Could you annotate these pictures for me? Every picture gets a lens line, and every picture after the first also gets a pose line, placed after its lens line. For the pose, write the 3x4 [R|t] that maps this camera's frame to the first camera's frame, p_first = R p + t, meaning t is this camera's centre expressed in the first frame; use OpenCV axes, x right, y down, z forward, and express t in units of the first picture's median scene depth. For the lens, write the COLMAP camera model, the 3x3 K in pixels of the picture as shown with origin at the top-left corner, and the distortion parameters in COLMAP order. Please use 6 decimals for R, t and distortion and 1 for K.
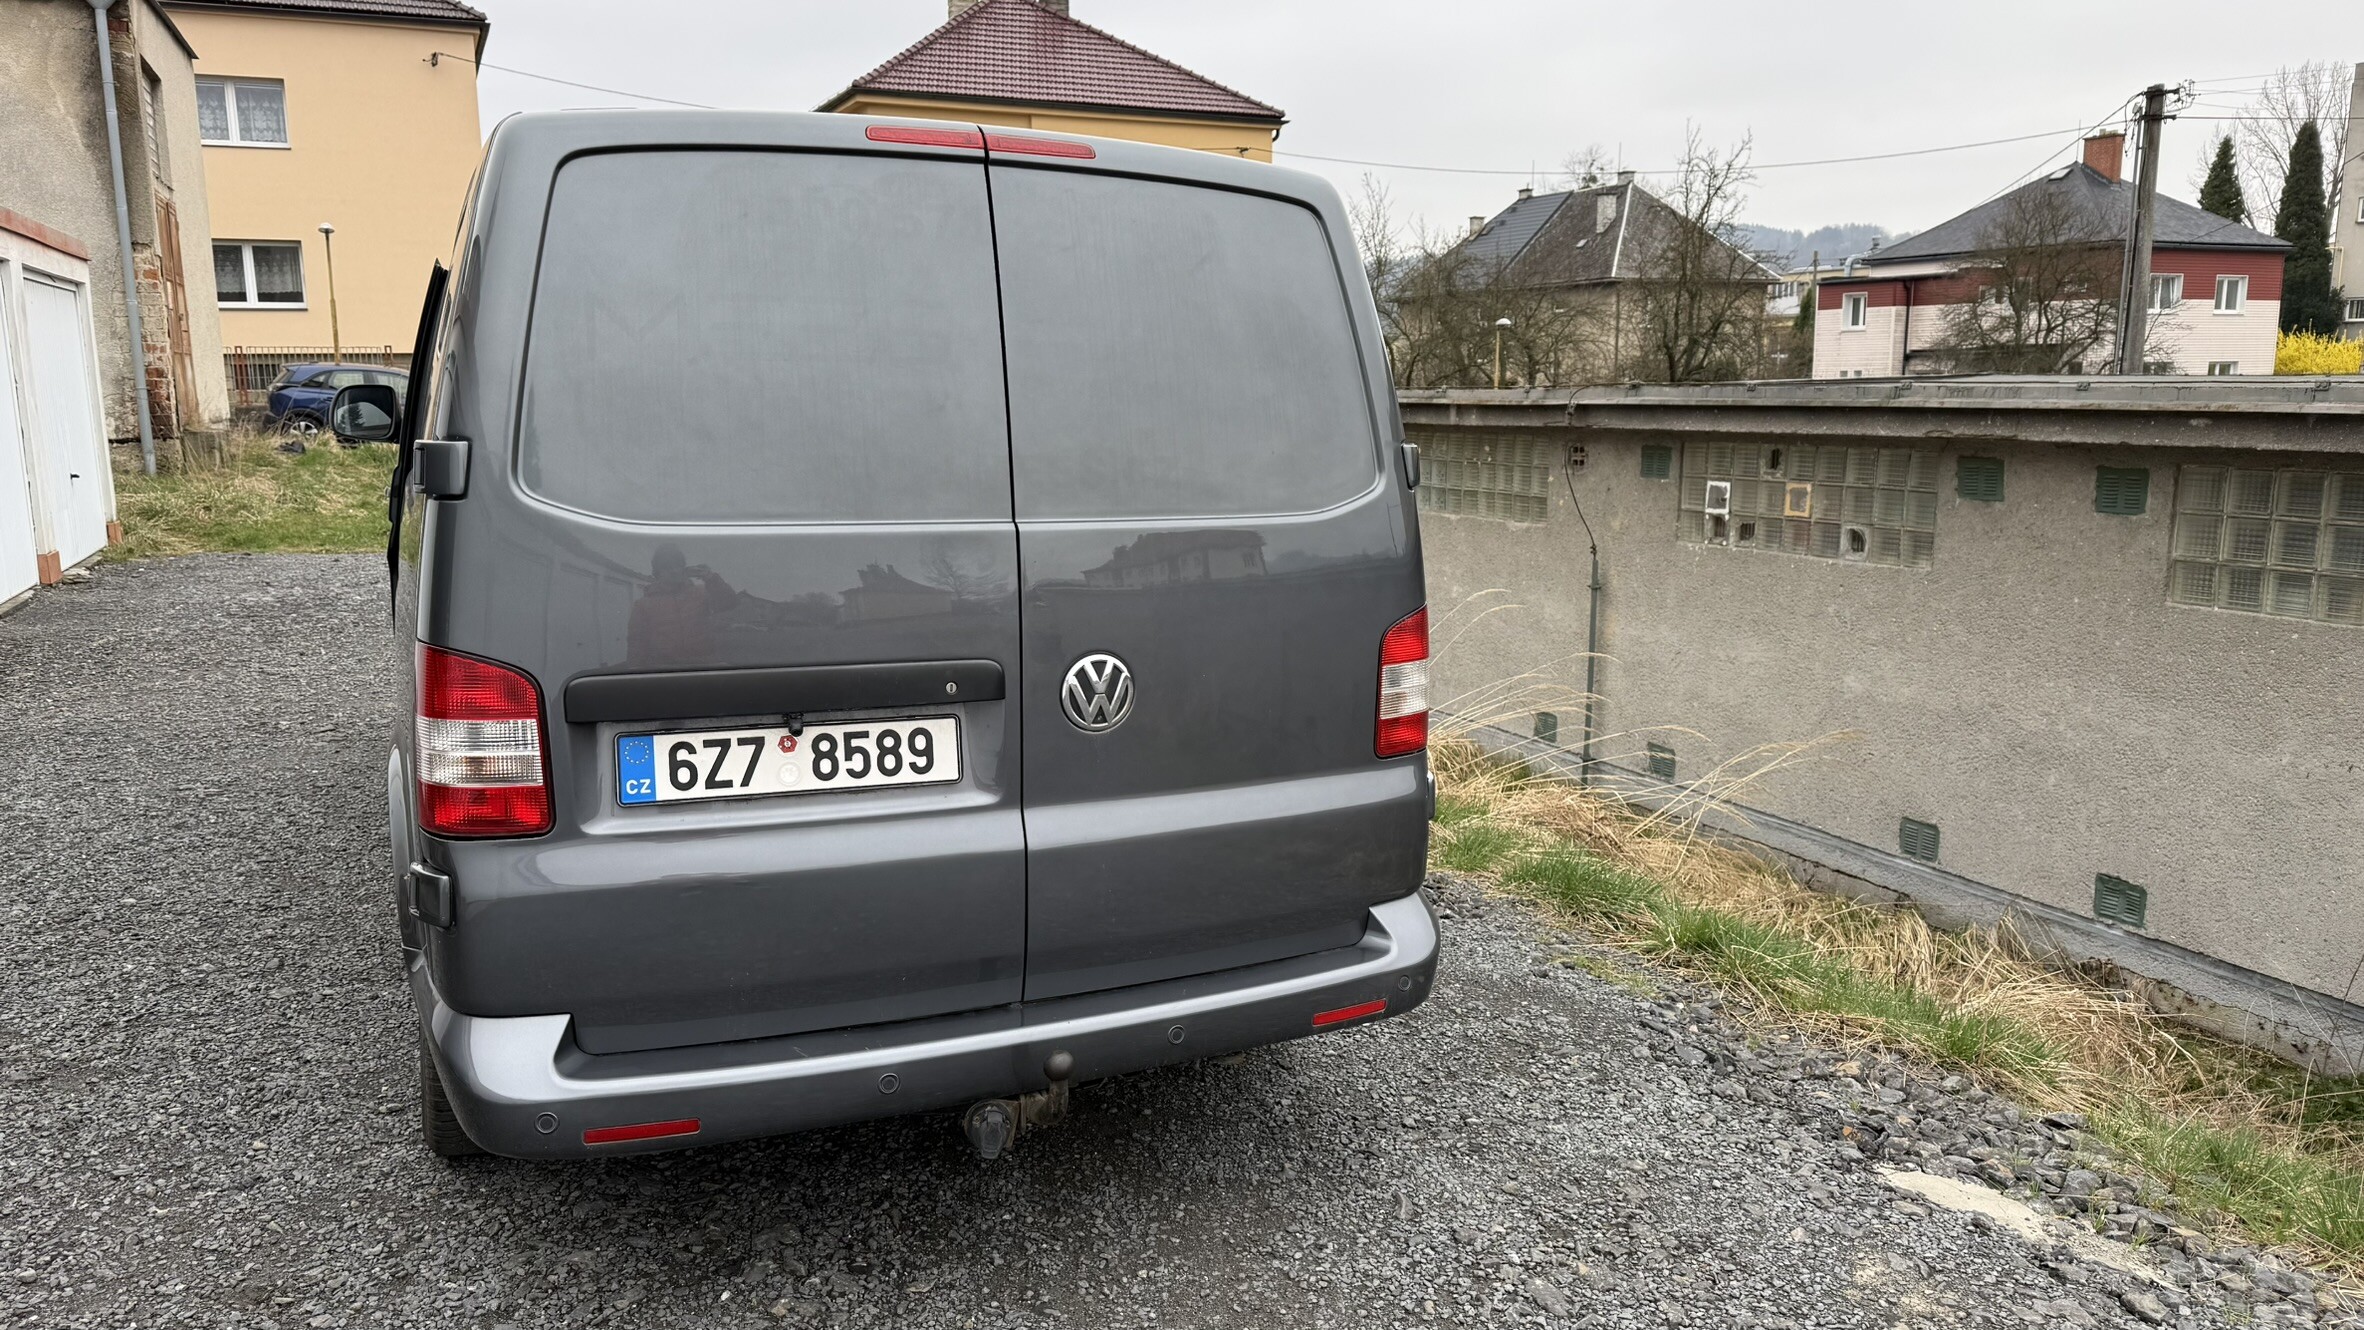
lens RADIAL K [[1647.3, 0, 1188.9], [0, 1647.3, 679.8], [0, 0, 1]] dist [0.144605, -0.229747]
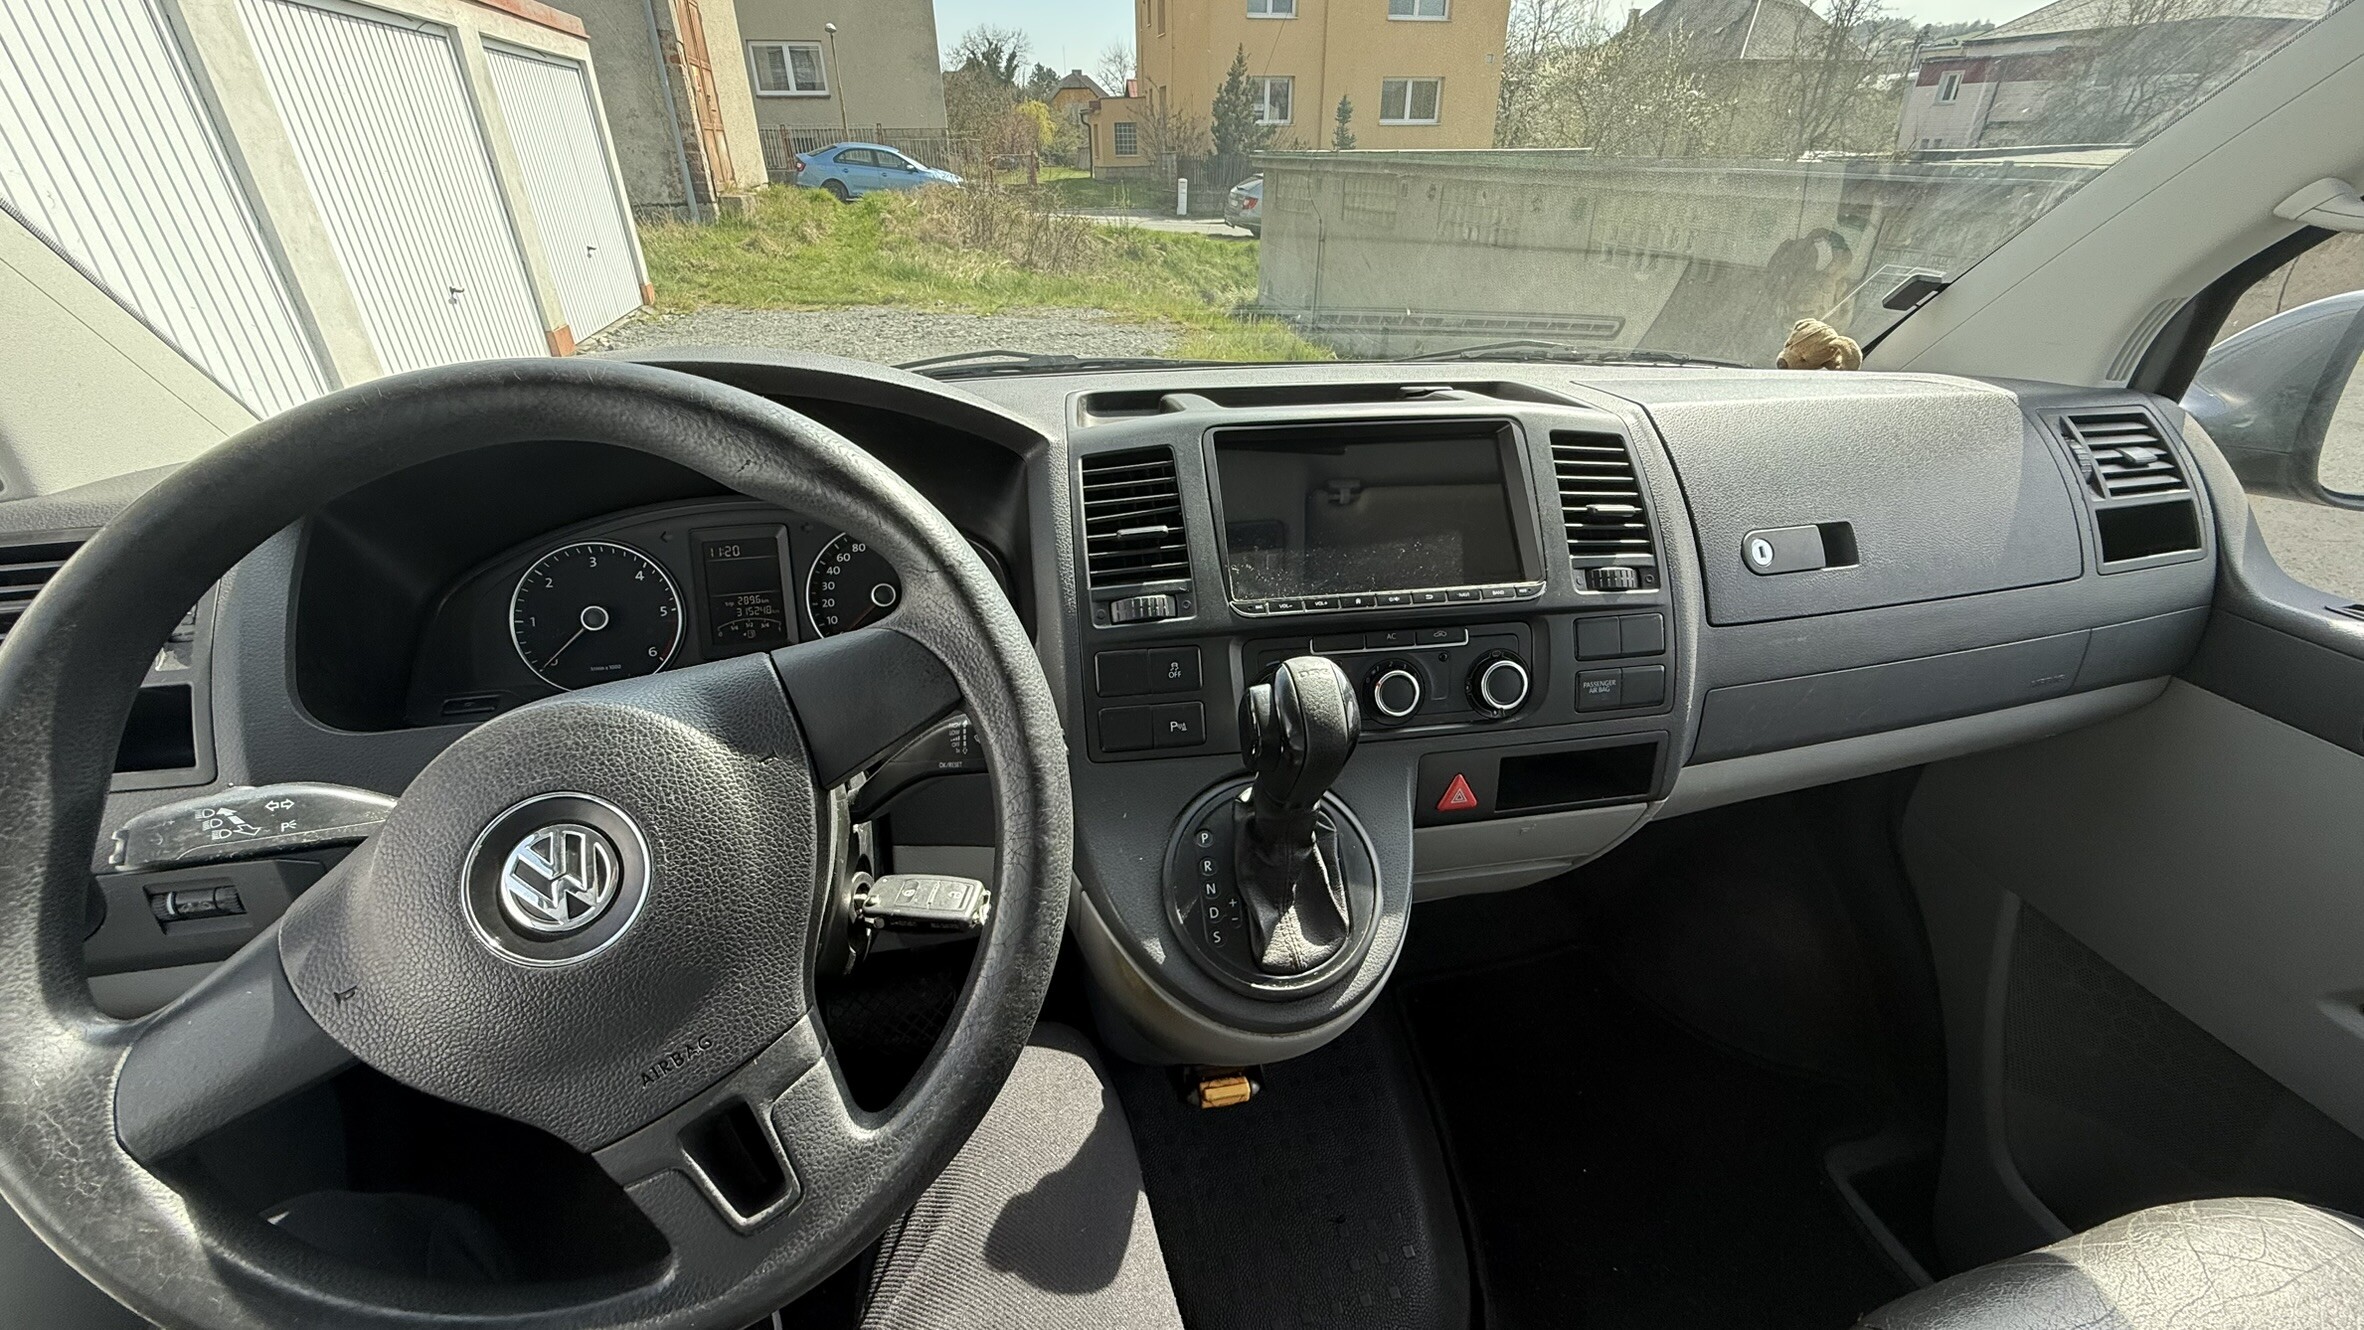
lens RADIAL K [[938.8, 0, 1182.0], [0, 938.8, 665.0], [0, 0, 1]] dist [0.000311, -0.000319]
pose [[0.982997, 0.086765, -0.161829, -0.337955], [-0.030092, 0.945525, 0.324155, -0.193819], [0.181138, -0.313774, 0.932060, 1.020706]]
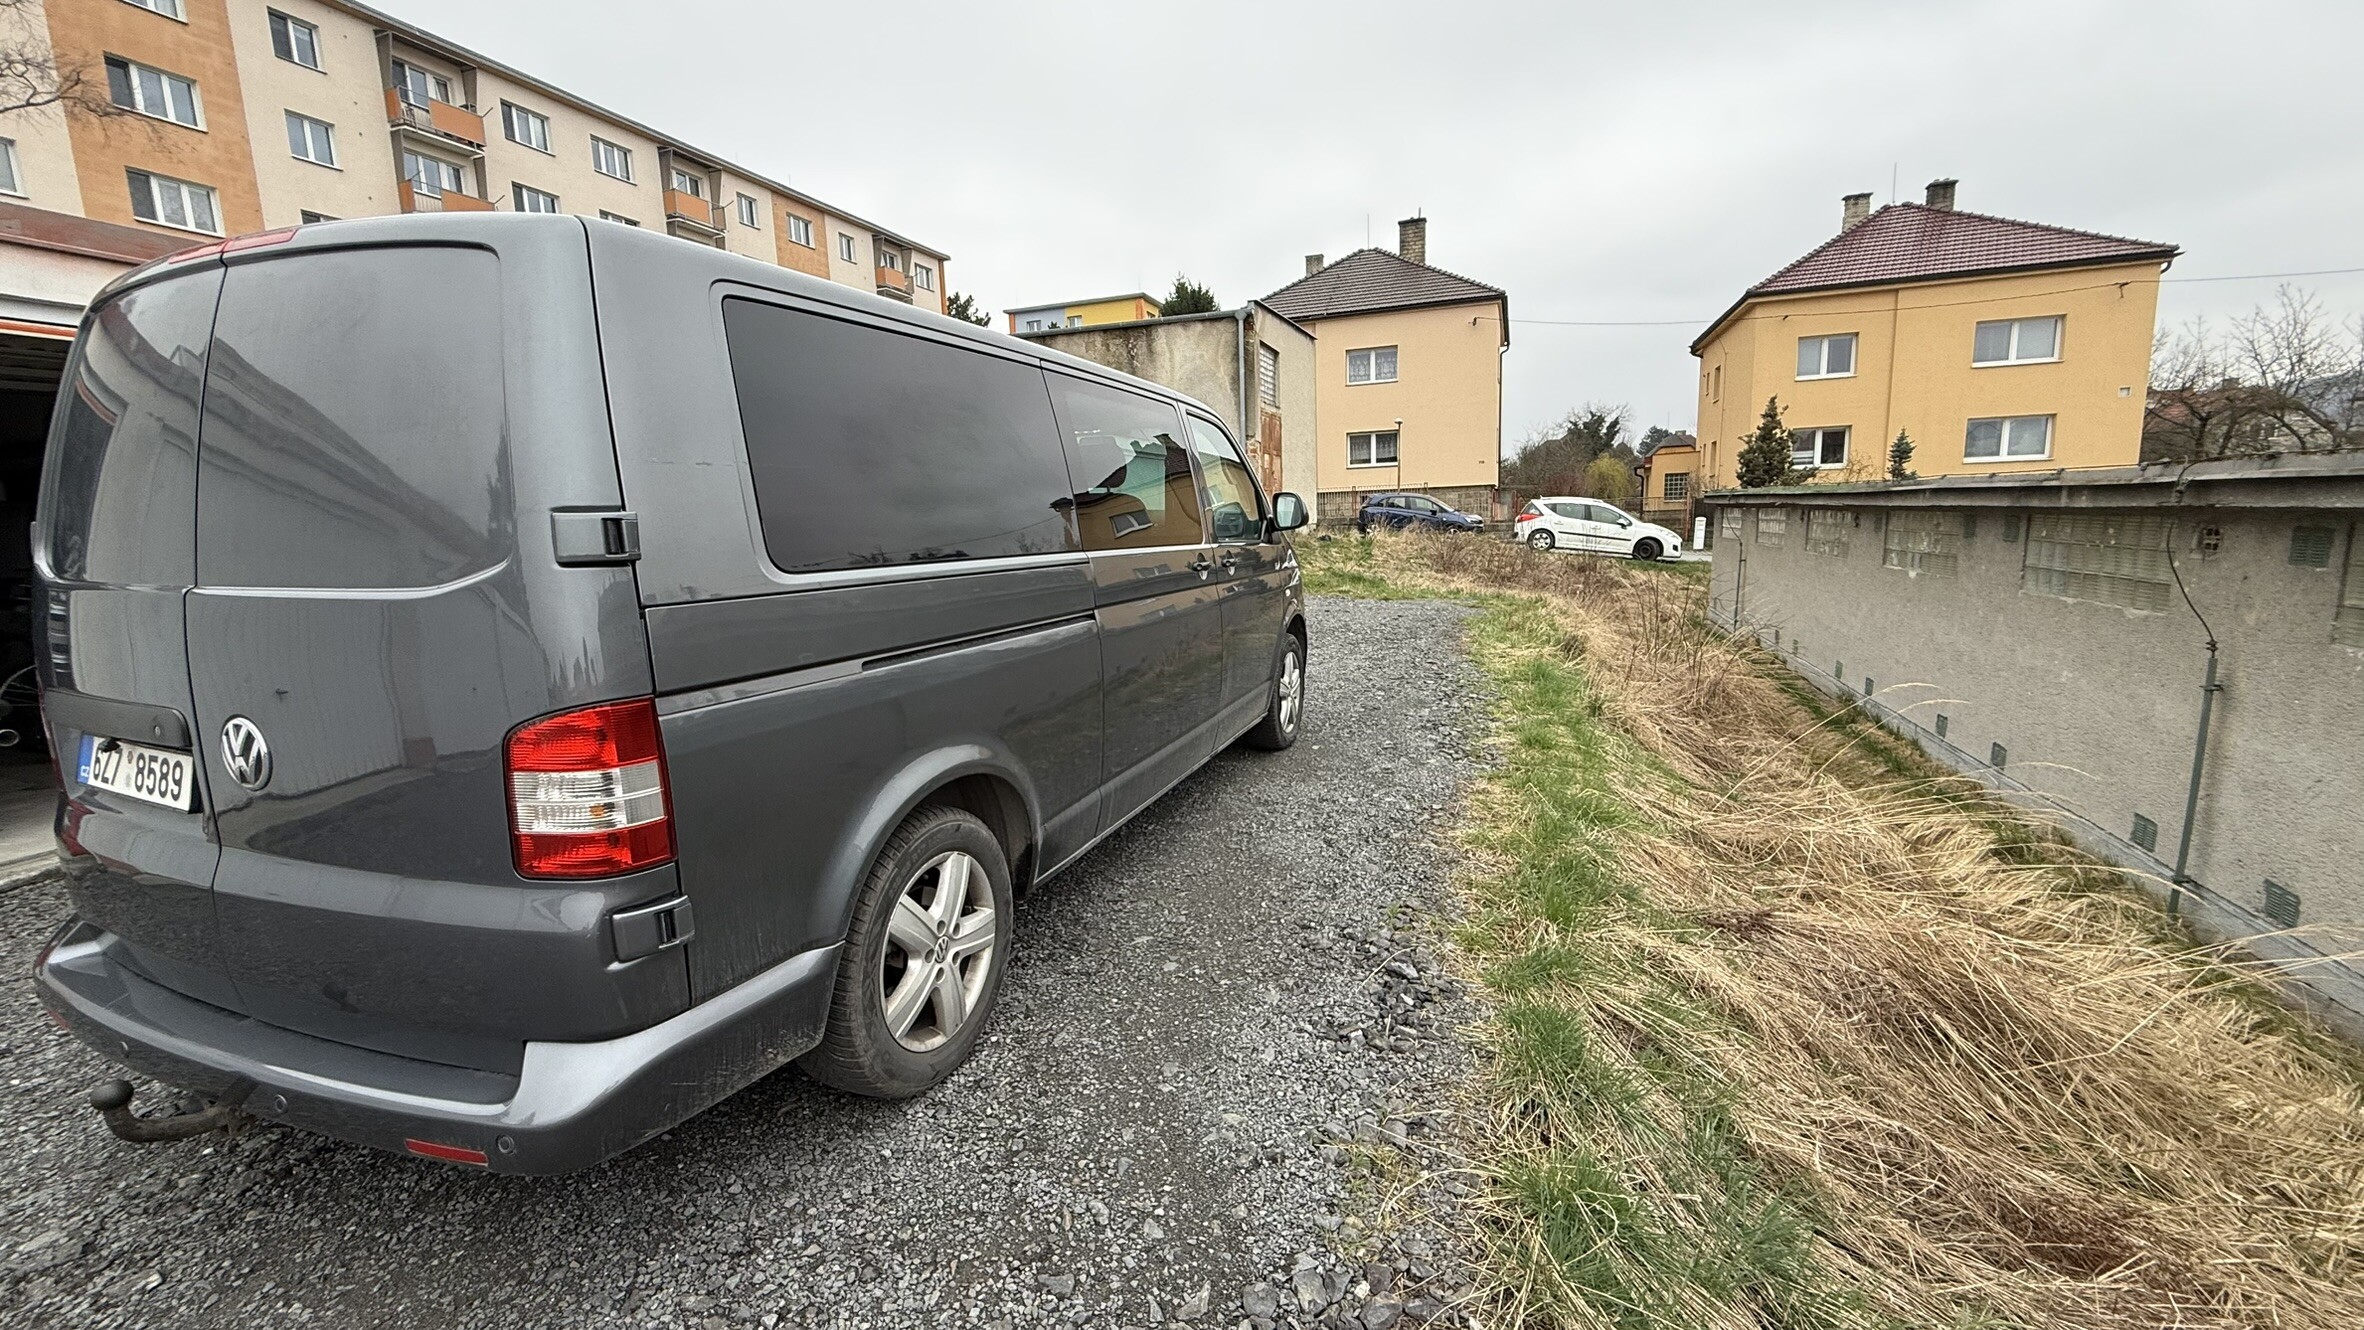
lens RADIAL K [[939.7, 0, 1182.0], [0, 939.7, 665.0], [0, 0, 1]] dist [-0.000203, -0.000046]
pose [[0.707487, 0.092989, -0.700582, 0.457407], [-0.095921, 0.994767, 0.035170, -0.074367], [0.700187, 0.042318, 0.712705, 0.592881]]
